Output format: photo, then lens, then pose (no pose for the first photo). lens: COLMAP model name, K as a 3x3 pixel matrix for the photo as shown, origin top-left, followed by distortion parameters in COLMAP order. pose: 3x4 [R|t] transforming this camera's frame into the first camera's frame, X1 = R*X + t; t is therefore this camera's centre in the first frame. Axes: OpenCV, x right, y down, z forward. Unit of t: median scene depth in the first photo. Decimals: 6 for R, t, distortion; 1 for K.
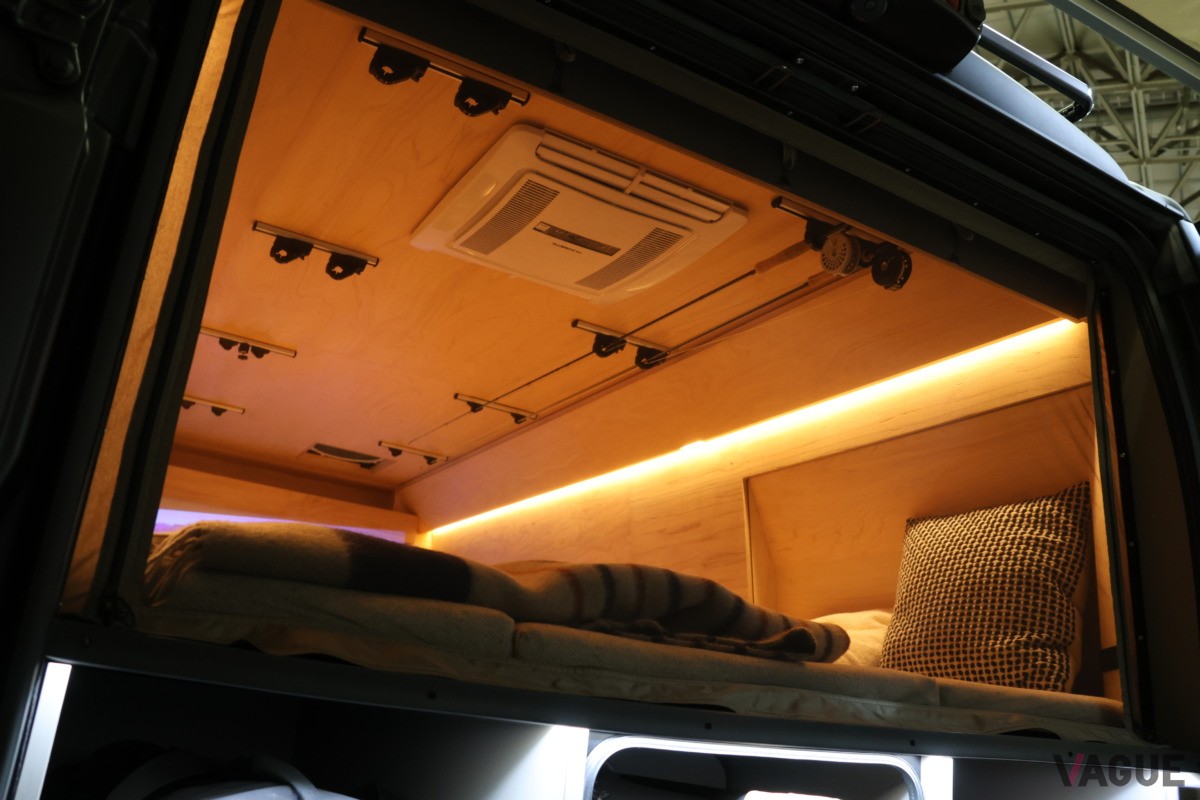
lens RADIAL K [[1008.6, 0, 596.4], [0, 1008.6, 395.6], [0, 0, 1]] dist [-0.142347, 0.079844]
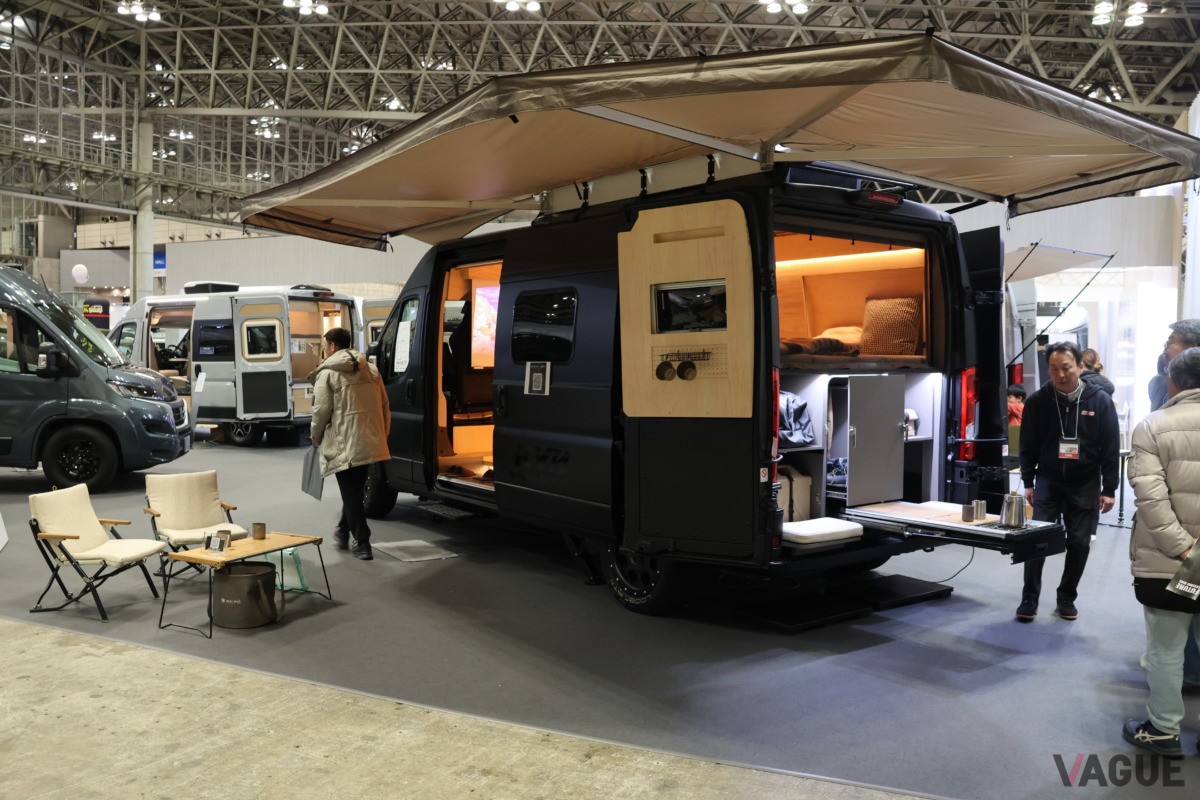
lens RADIAL K [[1008.6, 0, 630.9], [0, 1008.6, 384.8], [0, 0, 1]] dist [-0.142347, 0.079844]
pose [[0.986110, -0.088981, 0.140247, -0.977868], [0.034121, 0.934908, 0.353246, -0.841092], [-0.162550, -0.343554, 0.924958, -2.078751]]
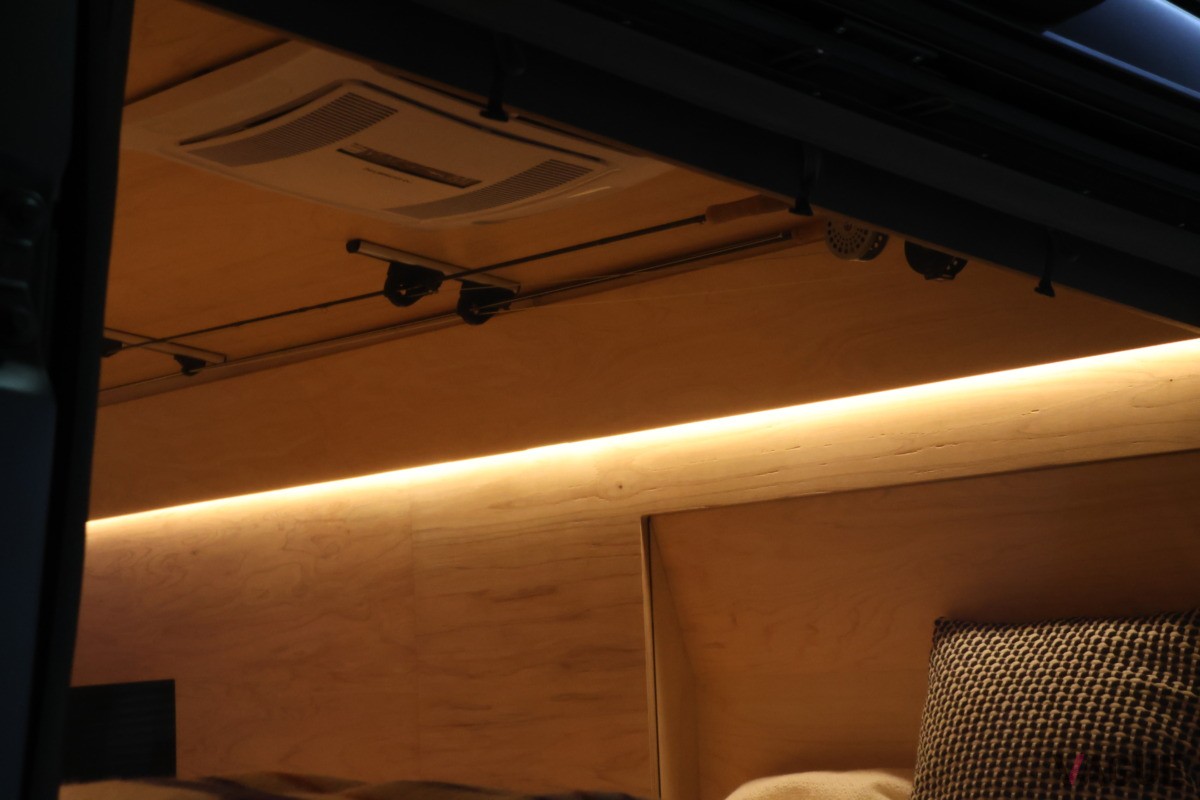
lens RADIAL K [[2405.6, 0, 603.4], [0, 2405.6, 400.7], [0, 0, 1]] dist [0.303725, 0.000000]
pose [[0.982086, 0.006443, 0.188321, -0.176590], [-0.030942, 0.991363, 0.127446, -0.209853], [-0.185873, -0.130990, 0.973803, -0.402161]]
